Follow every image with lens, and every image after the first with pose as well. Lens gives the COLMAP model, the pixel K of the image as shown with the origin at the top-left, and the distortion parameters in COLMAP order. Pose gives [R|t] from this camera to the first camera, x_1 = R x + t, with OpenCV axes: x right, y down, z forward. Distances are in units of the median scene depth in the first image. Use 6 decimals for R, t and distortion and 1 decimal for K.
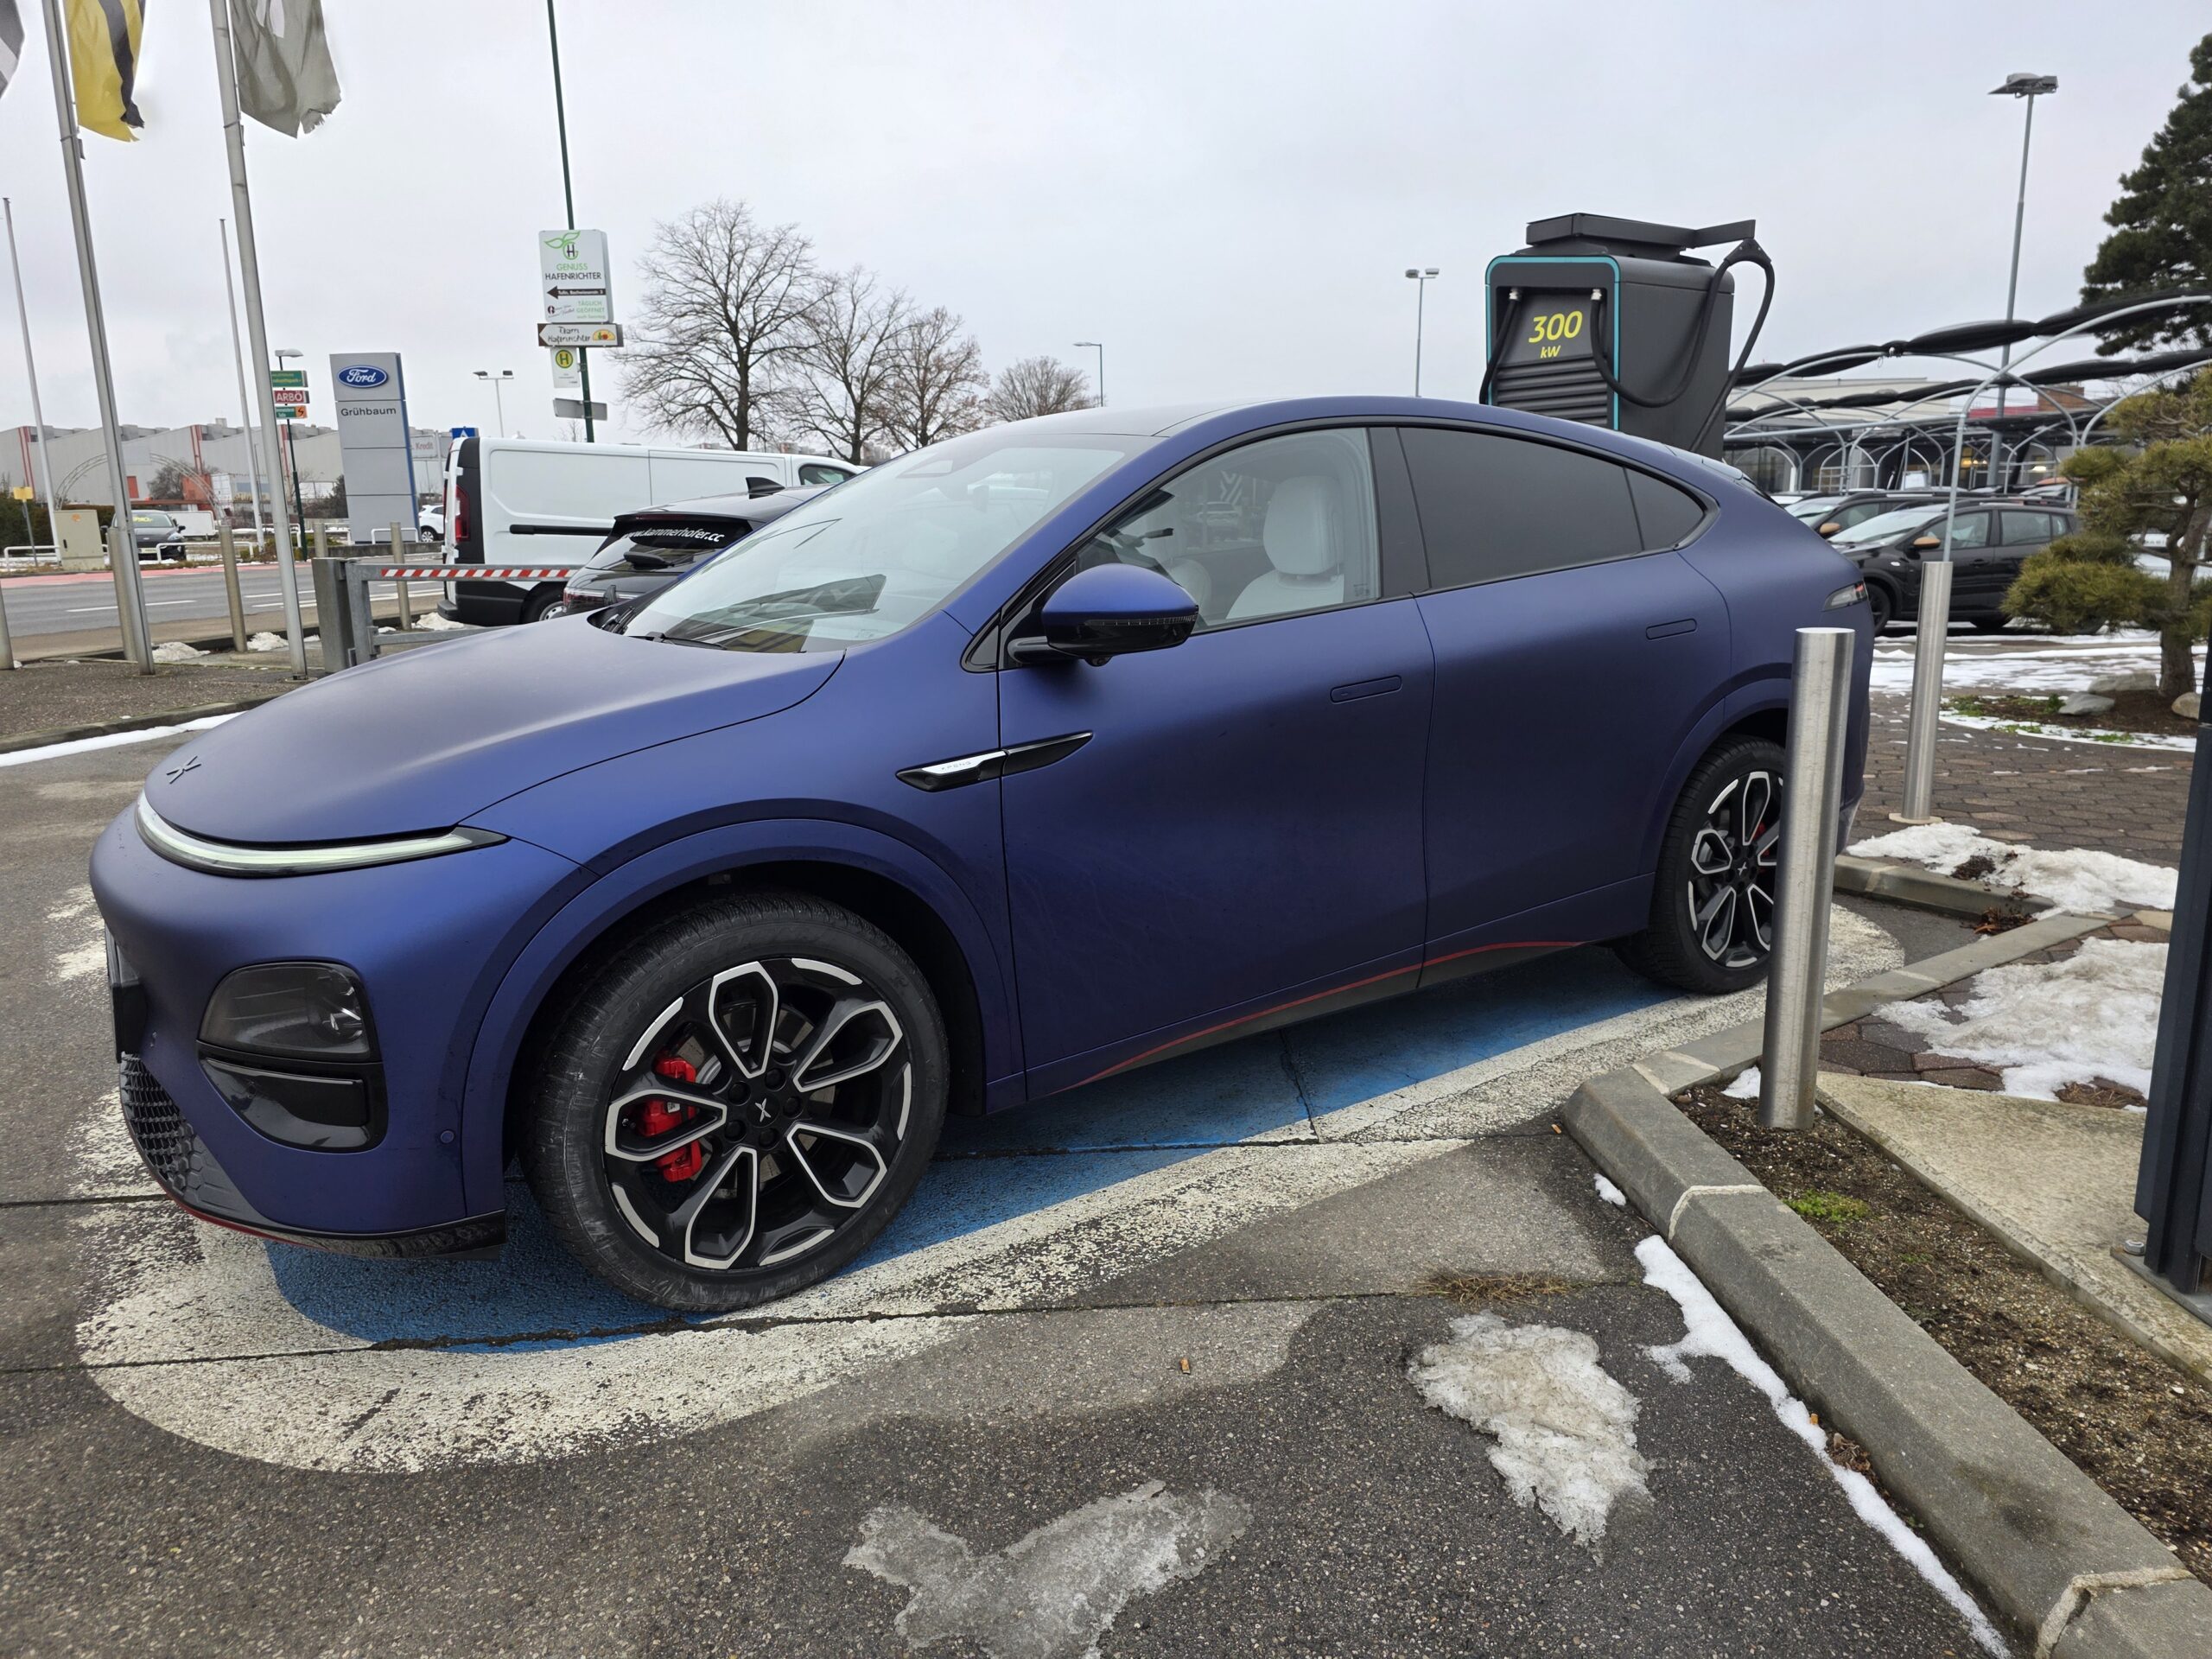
lens RADIAL K [[1488.9, 0, 1106.0], [0, 1488.9, 829.5], [0, 0, 1]] dist [0.060688, -0.052245]
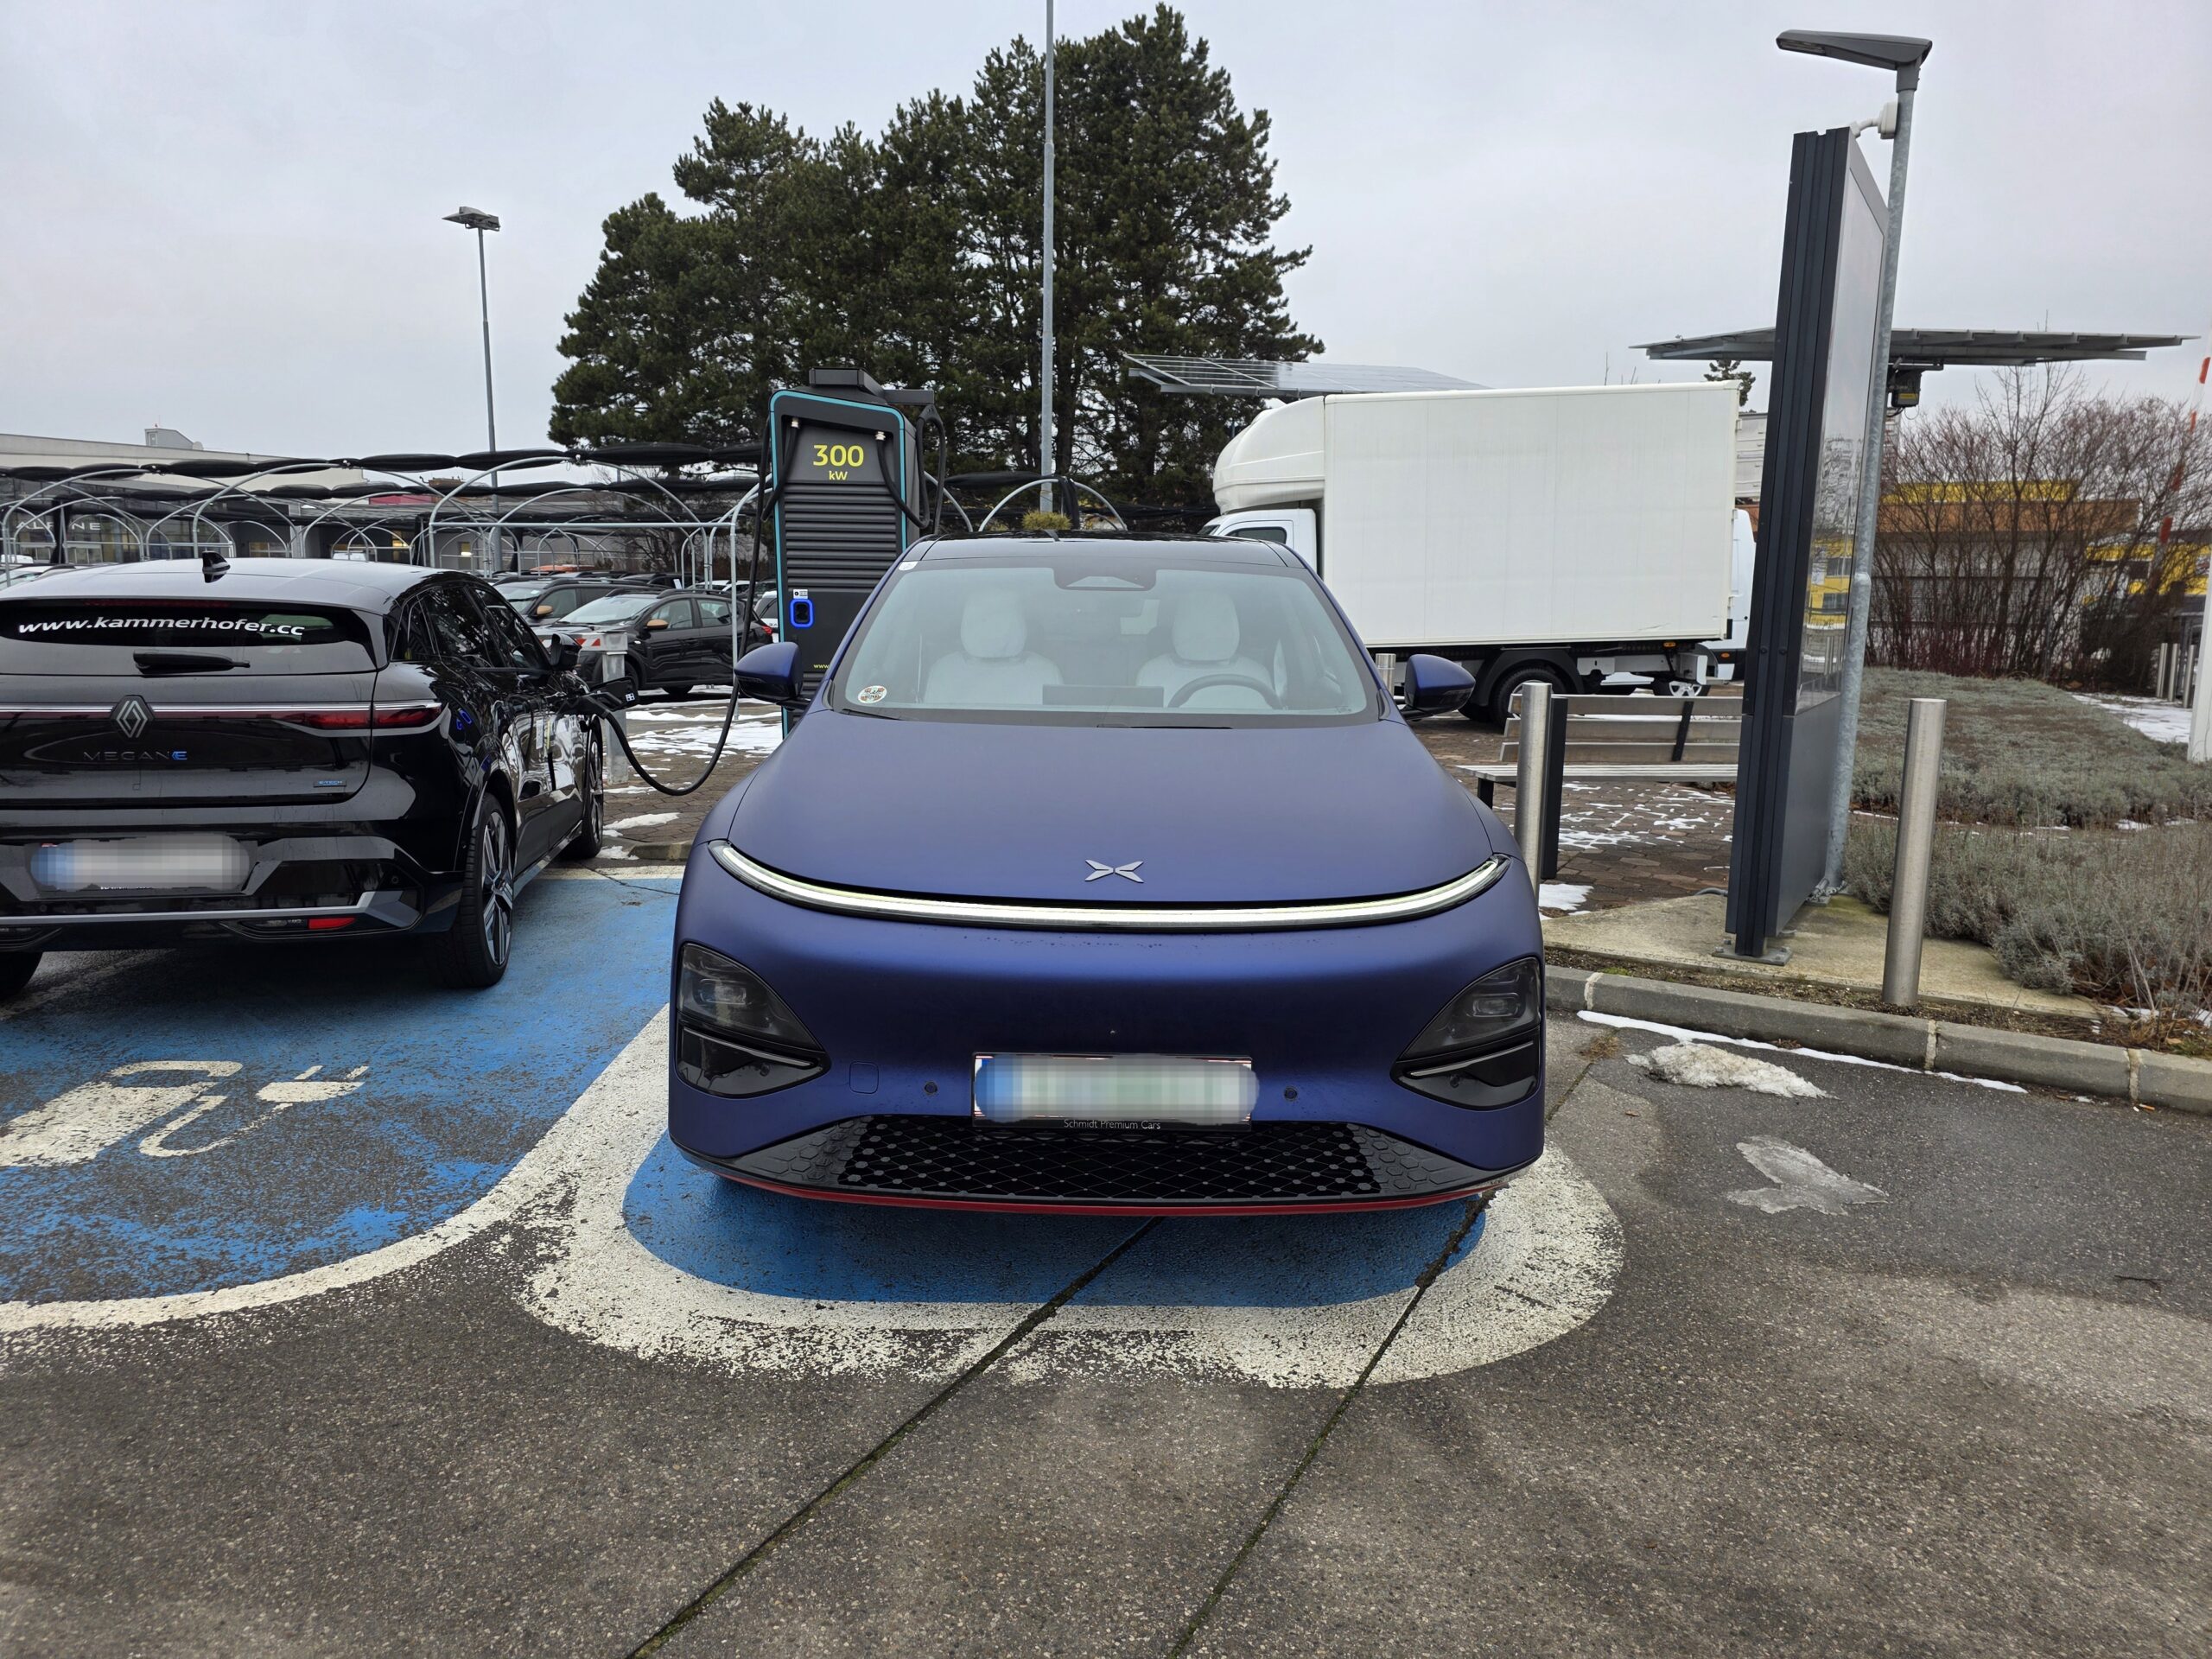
lens RADIAL K [[1492.5, 0, 1092.5], [0, 1492.5, 821.7], [0, 0, 1]] dist [0.070003, -0.068065]
pose [[0.553335, -0.111648, 0.825442, -0.624516], [0.155301, 0.987428, 0.029452, -0.046004], [-0.818353, 0.111895, 0.563718, 0.181673]]
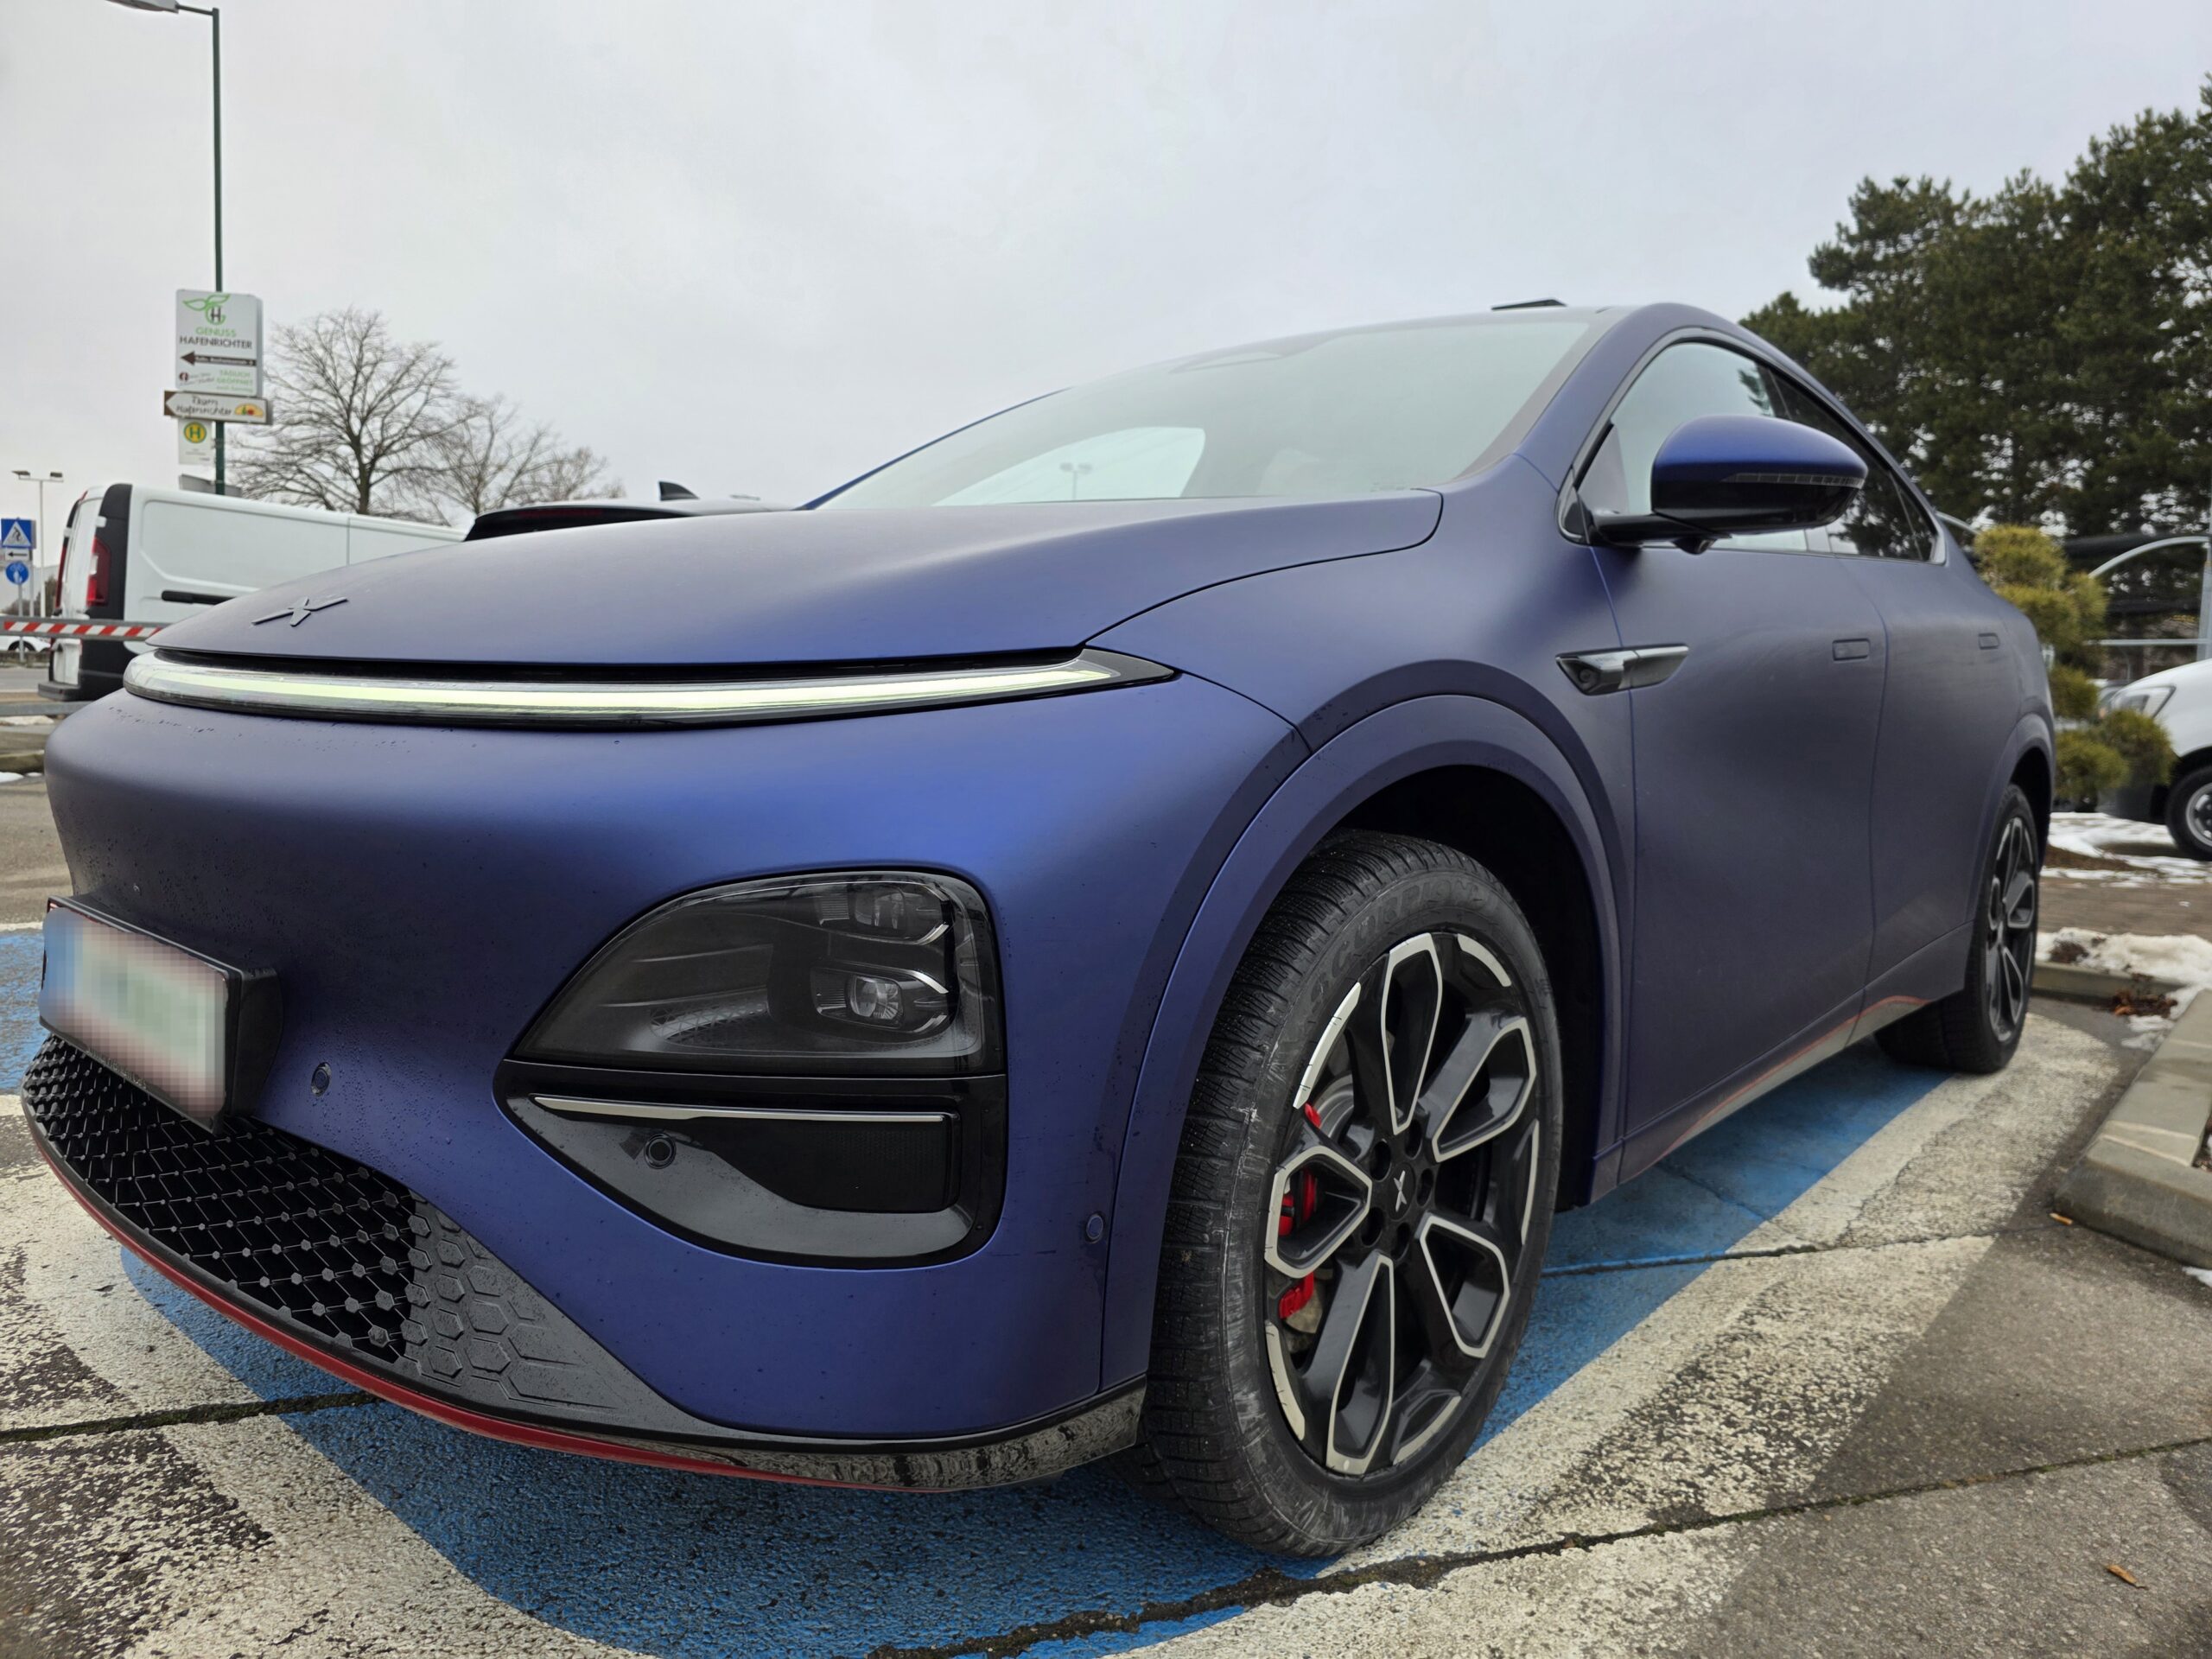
lens RADIAL K [[1499.8, 0, 1108.1], [0, 1499.8, 801.3], [0, 0, 1]] dist [0.052133, -0.048713]
pose [[0.966817, 0.033138, 0.253312, -0.196699], [0.001255, 0.990923, -0.134422, 0.044686], [-0.255468, 0.130279, 0.958000, 0.168944]]
